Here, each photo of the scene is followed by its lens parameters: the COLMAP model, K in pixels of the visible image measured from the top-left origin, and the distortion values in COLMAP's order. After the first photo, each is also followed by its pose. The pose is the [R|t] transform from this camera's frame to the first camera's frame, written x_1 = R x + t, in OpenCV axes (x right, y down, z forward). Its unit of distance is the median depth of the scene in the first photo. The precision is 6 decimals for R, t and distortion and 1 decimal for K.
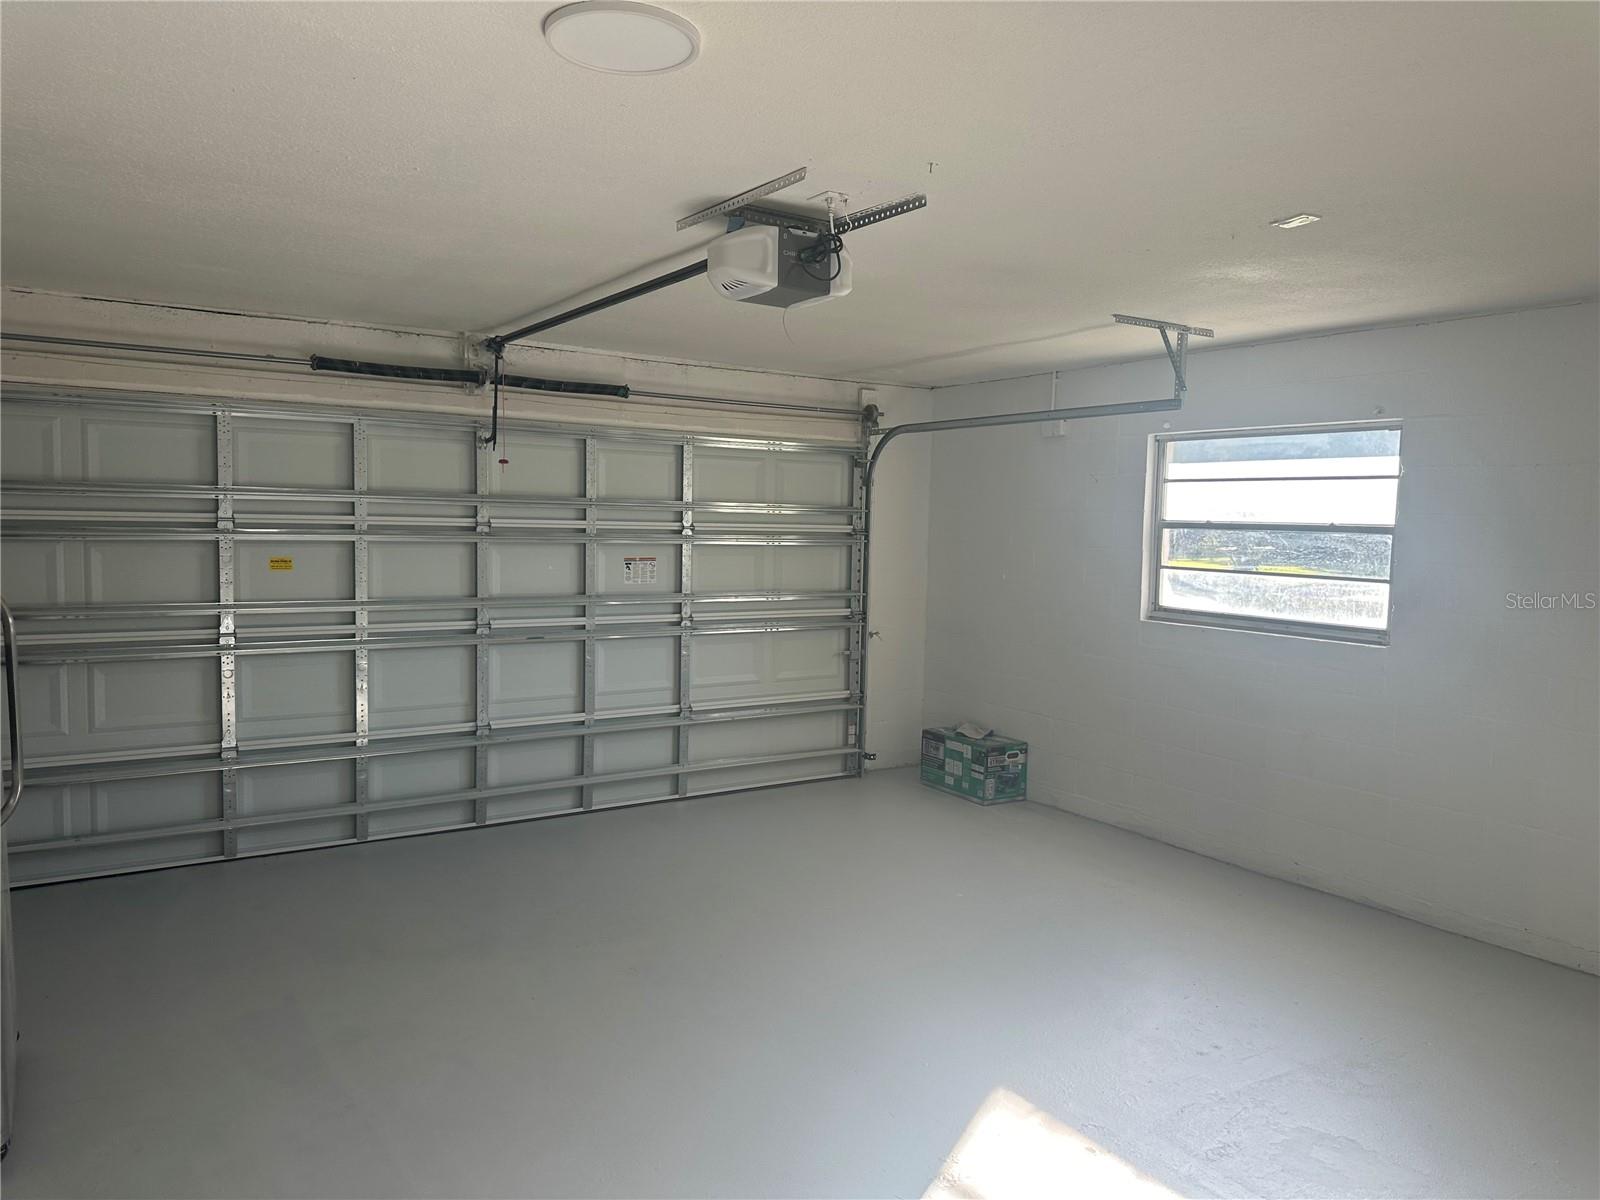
lens RADIAL K [[1135.1, 0, 797.0], [0, 1135.1, 597.5], [0, 0, 1]] dist [0.022292, -0.007180]
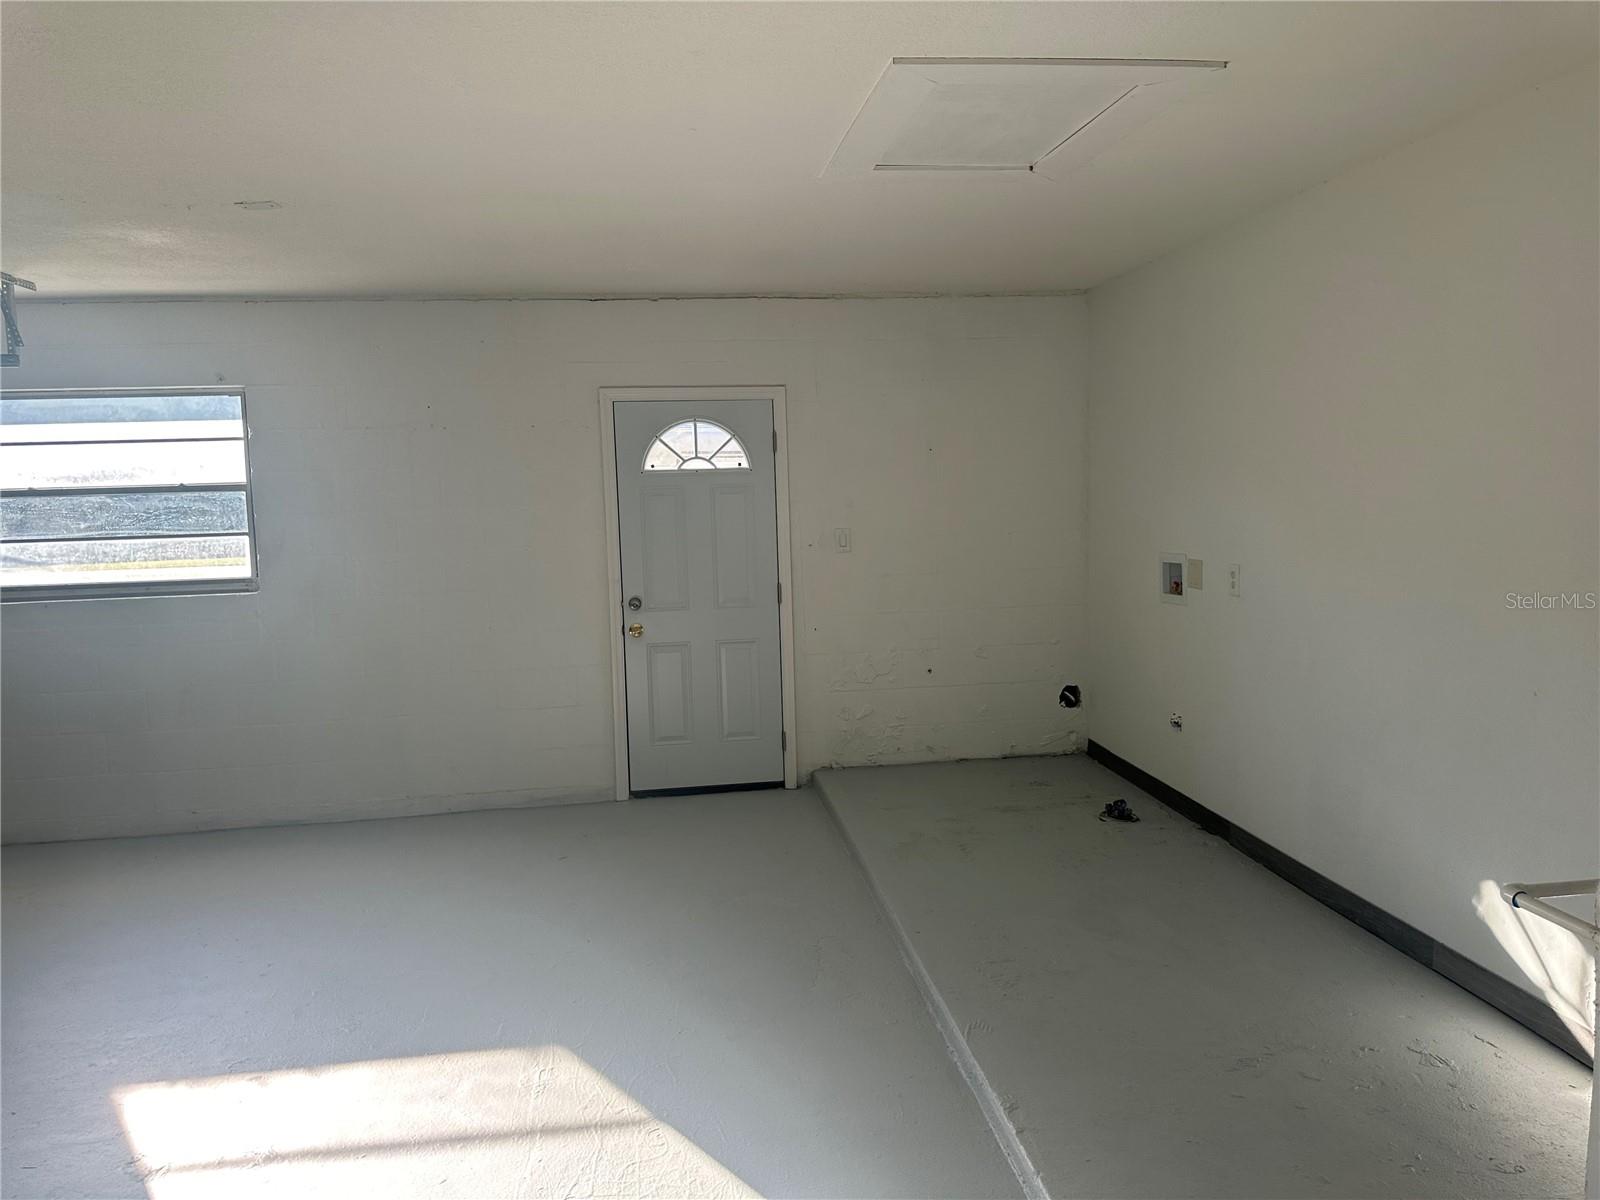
lens RADIAL K [[1135.1, 0, 796.7], [0, 1135.1, 601.3], [0, 0, 1]] dist [0.022292, -0.007180]
pose [[0.436324, -0.137733, 0.889185, -0.232937], [0.106935, 0.989149, 0.100744, -0.003604], [-0.893412, 0.051128, 0.446318, 0.034437]]
